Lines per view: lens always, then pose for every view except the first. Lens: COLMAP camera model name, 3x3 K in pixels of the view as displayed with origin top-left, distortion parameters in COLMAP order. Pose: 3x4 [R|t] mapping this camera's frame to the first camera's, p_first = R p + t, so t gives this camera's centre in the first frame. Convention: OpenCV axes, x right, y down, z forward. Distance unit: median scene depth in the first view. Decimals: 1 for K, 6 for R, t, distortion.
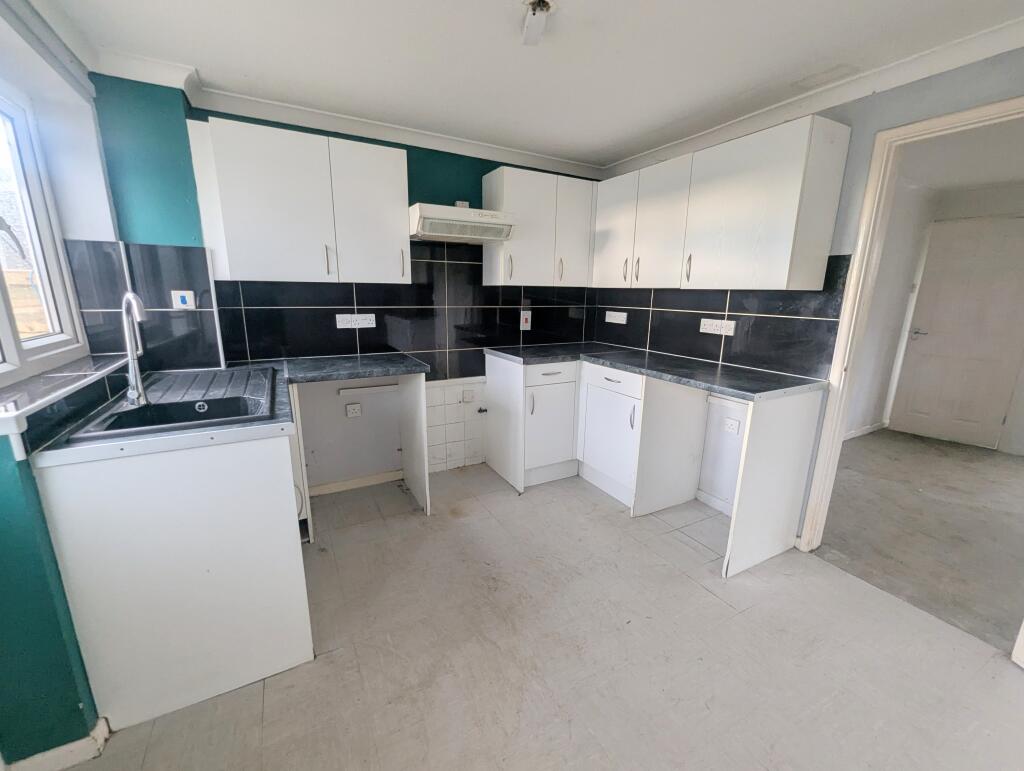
lens RADIAL K [[421.0, 0, 512.0], [0, 421.0, 385.5], [0, 0, 1]] dist [-0.000177, 0.000579]
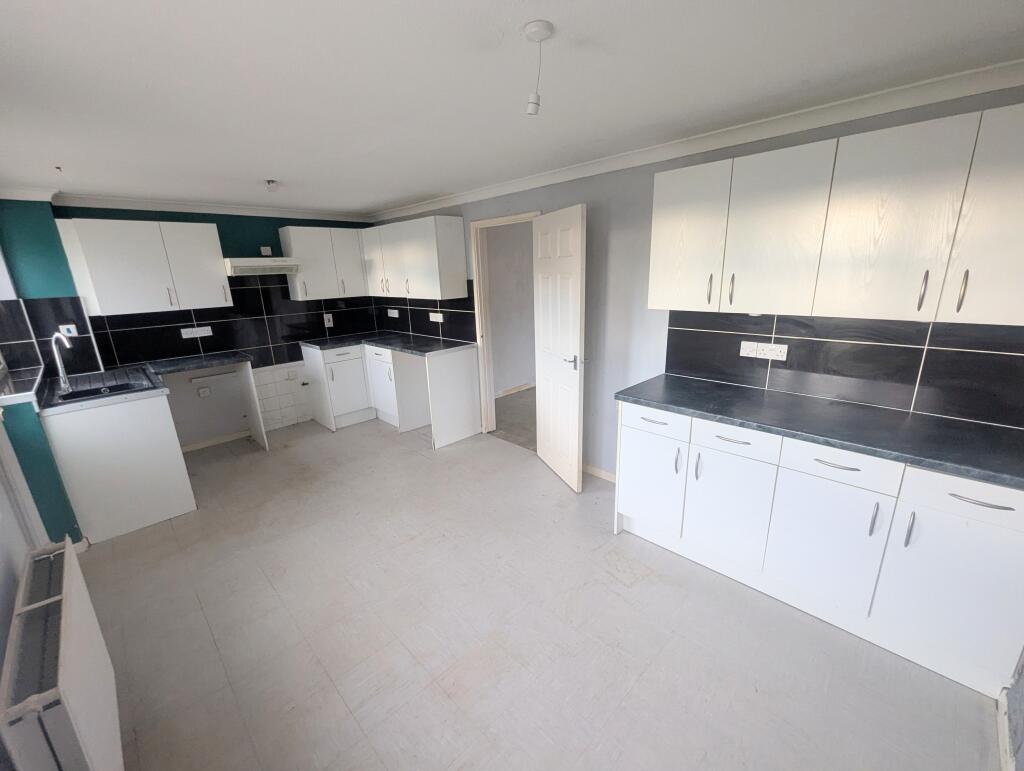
lens RADIAL K [[421.0, 0, 512.0], [0, 421.0, 385.5], [0, 0, 1]] dist [-0.000177, 0.000579]
pose [[0.958966, -0.120453, 0.256661, 0.336399], [0.108963, 0.992318, 0.058582, 0.078351], [-0.261746, -0.028212, 0.964724, -0.840707]]
